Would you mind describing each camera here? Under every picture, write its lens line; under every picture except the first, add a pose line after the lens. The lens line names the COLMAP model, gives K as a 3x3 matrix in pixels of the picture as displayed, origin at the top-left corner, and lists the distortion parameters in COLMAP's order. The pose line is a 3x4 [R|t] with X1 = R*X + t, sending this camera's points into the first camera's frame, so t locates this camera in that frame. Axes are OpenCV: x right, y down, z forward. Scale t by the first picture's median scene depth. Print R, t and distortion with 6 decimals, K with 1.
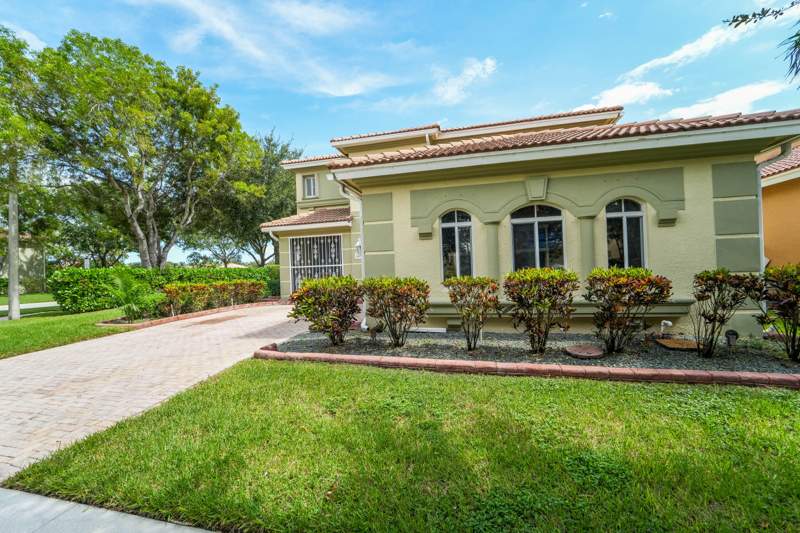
lens RADIAL K [[322.8, 0, 400.0], [0, 322.8, 266.5], [0, 0, 1]] dist [-0.014168, 0.000643]
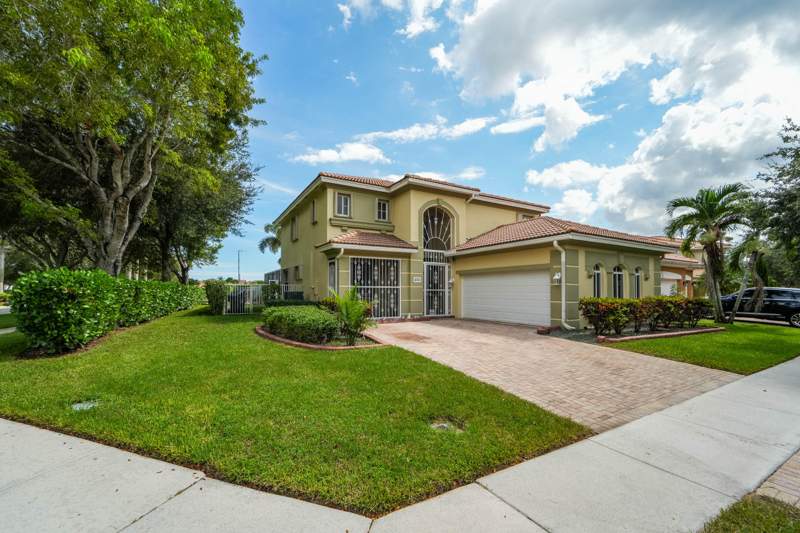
lens RADIAL K [[322.9, 0, 401.5], [0, 322.9, 287.7], [0, 0, 1]] dist [-0.013487, 0.000076]
pose [[0.739443, 0.044516, 0.671746, -1.080121], [-0.036057, 0.998998, -0.026512, 0.031302], [-0.672253, -0.004618, 0.740307, 0.205104]]
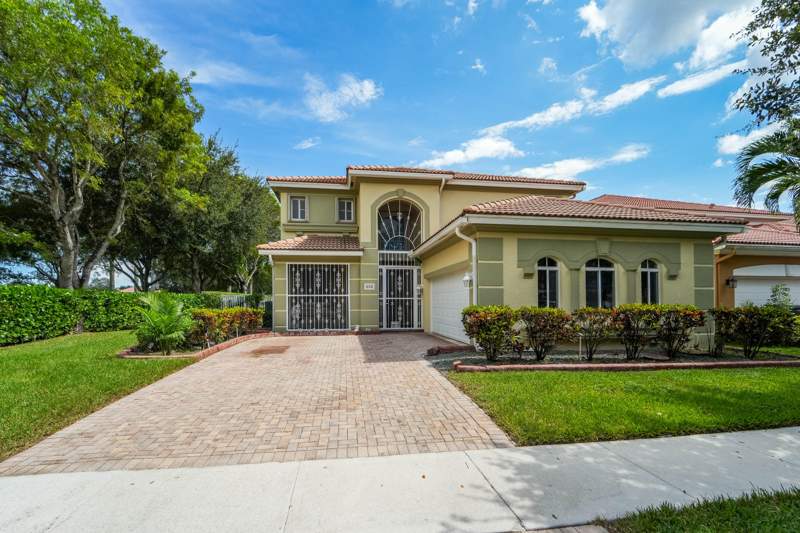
lens RADIAL K [[352.4, 0, 399.2], [0, 352.4, 297.8], [0, 0, 1]] dist [-0.015215, 0.000140]
pose [[0.931904, 0.038304, 0.360677, -0.493183], [-0.034501, 0.999260, -0.016981, 0.018529], [-0.361060, 0.003381, 0.932536, -0.056225]]
